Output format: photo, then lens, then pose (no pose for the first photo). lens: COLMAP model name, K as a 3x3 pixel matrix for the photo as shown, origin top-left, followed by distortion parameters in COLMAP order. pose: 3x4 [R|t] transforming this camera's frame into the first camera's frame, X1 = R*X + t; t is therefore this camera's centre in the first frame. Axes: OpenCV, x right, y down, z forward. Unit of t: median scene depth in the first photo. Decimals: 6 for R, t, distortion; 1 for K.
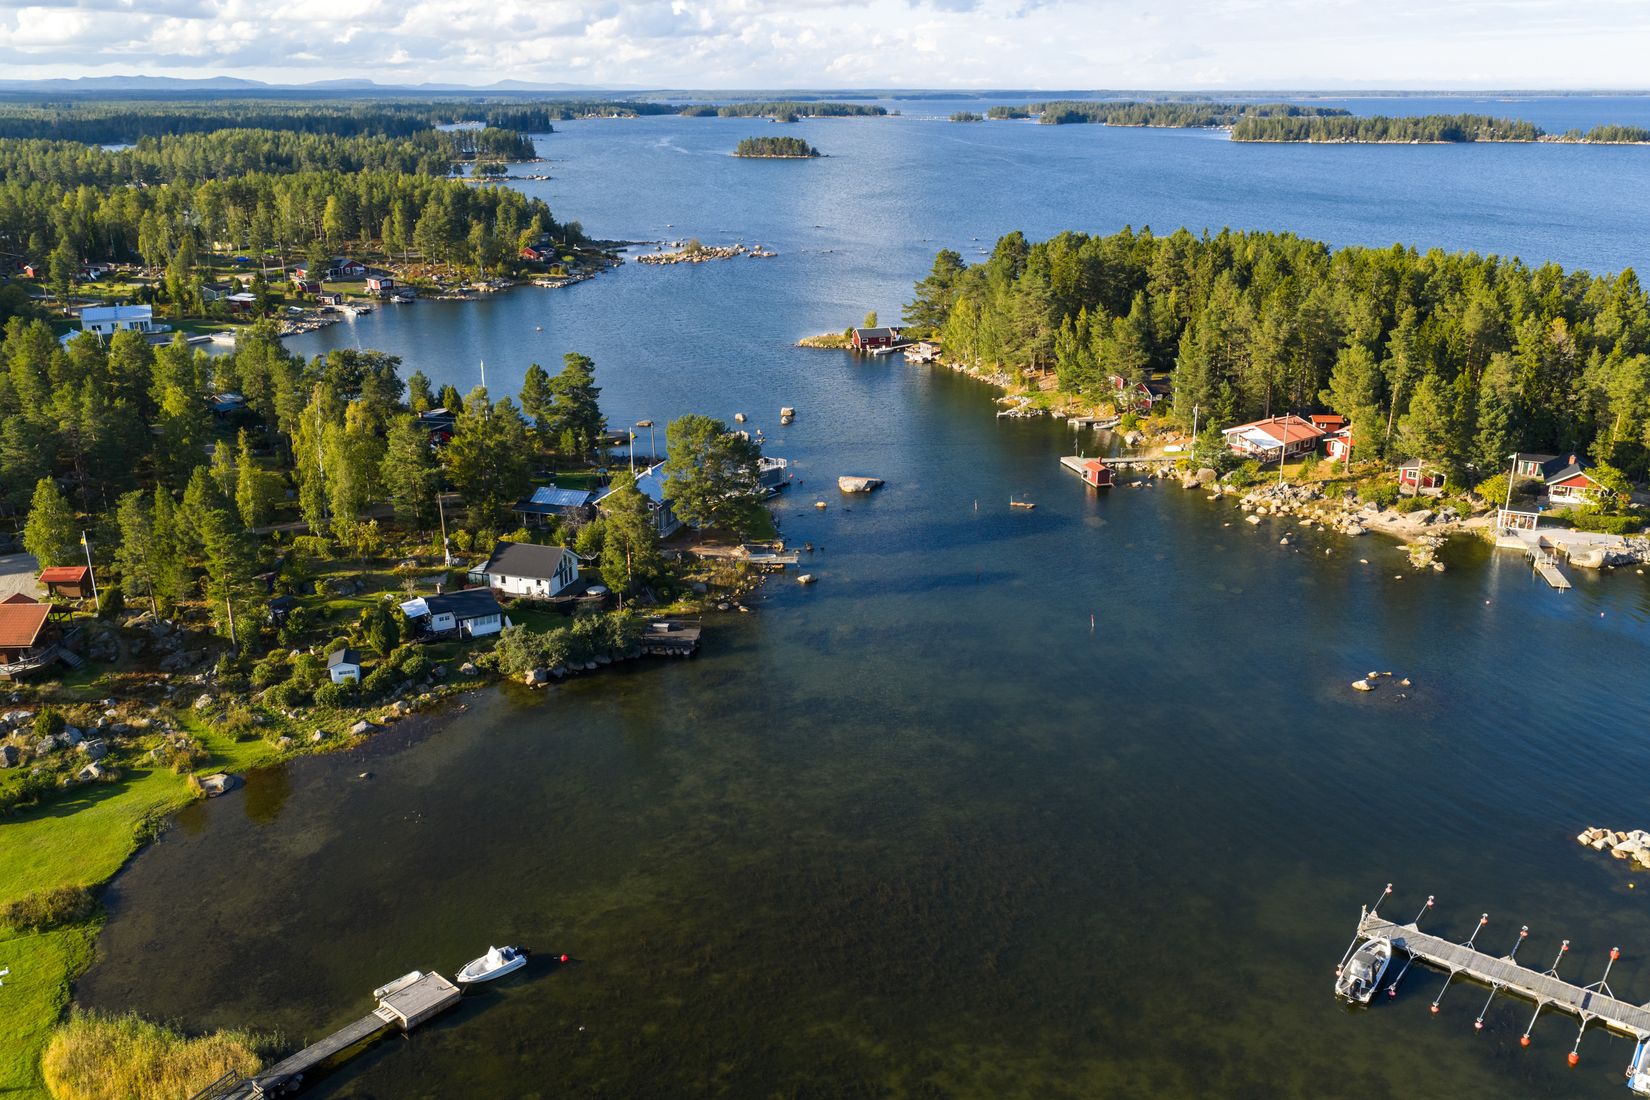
lens RADIAL K [[1365.2, 0, 827.9], [0, 1365.2, 553.5], [0, 0, 1]] dist [0.011216, -0.006704]
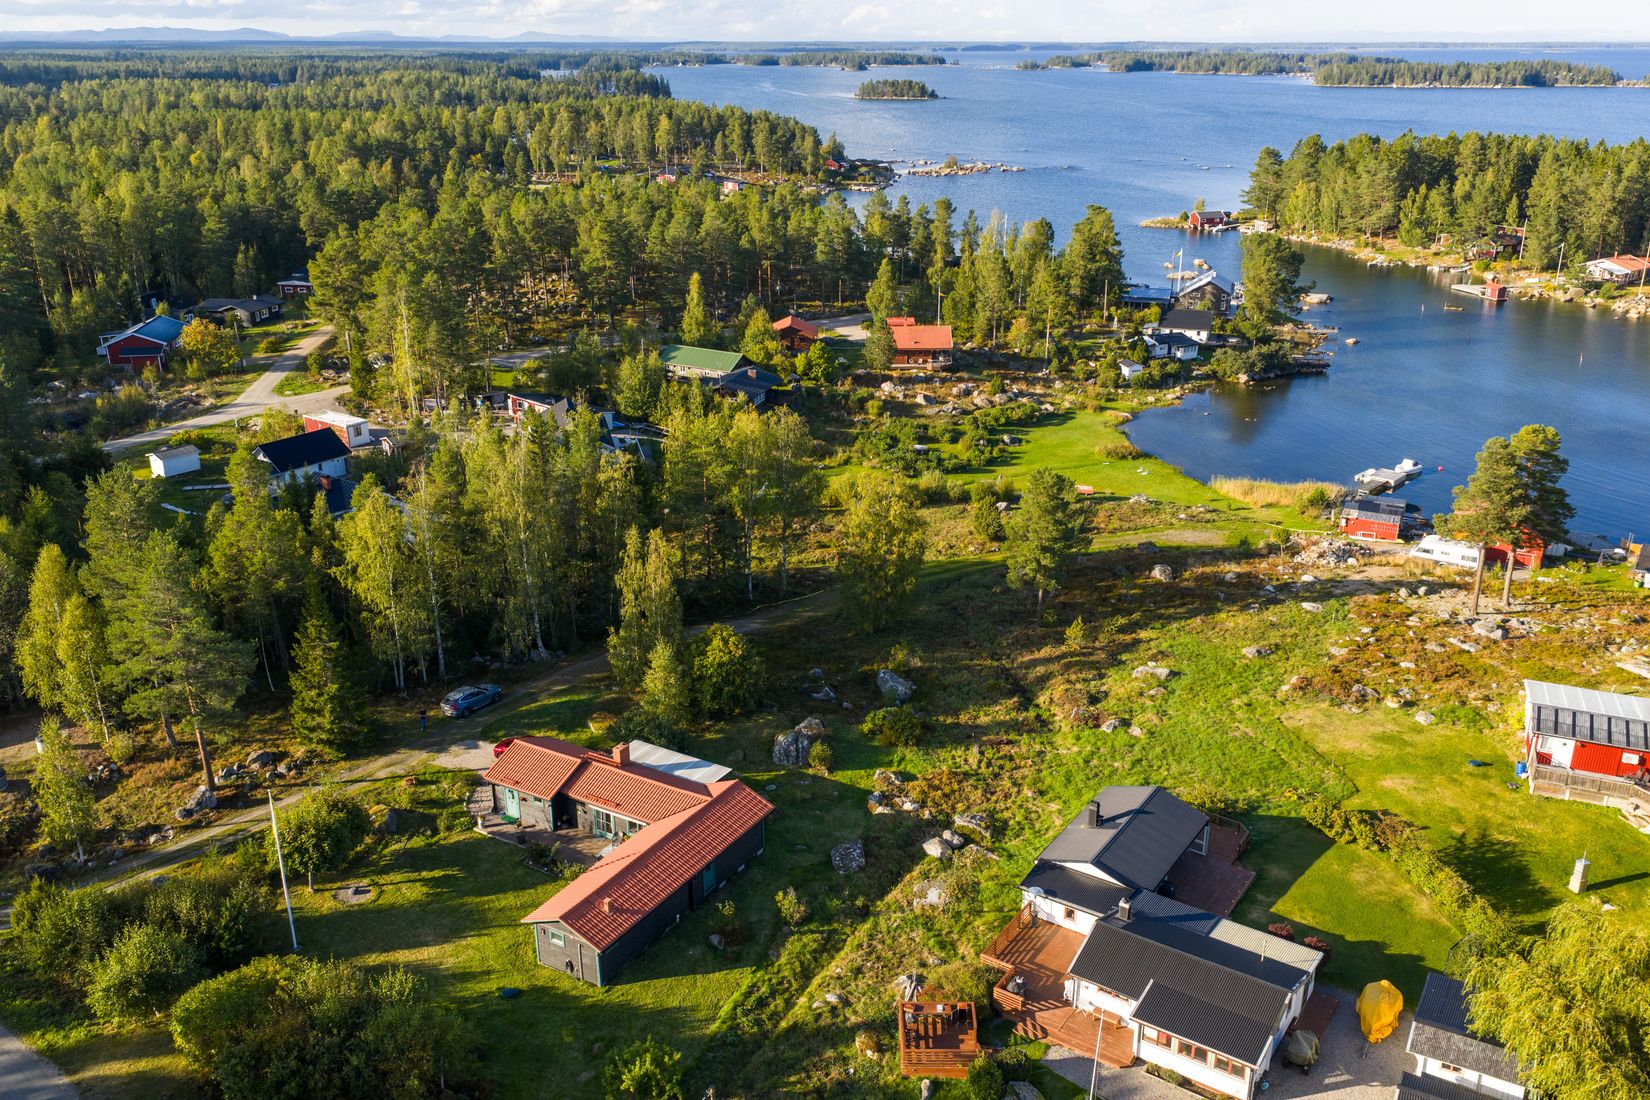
lens RADIAL K [[1362.5, 0, 825.0], [0, 1362.5, 550.0], [0, 0, 1]] dist [0.014575, -0.007859]
pose [[0.999905, 0.006270, -0.012276, -0.078548], [-0.005912, 0.999563, 0.028949, 0.028416], [0.012452, -0.028874, 0.999505, -0.065313]]
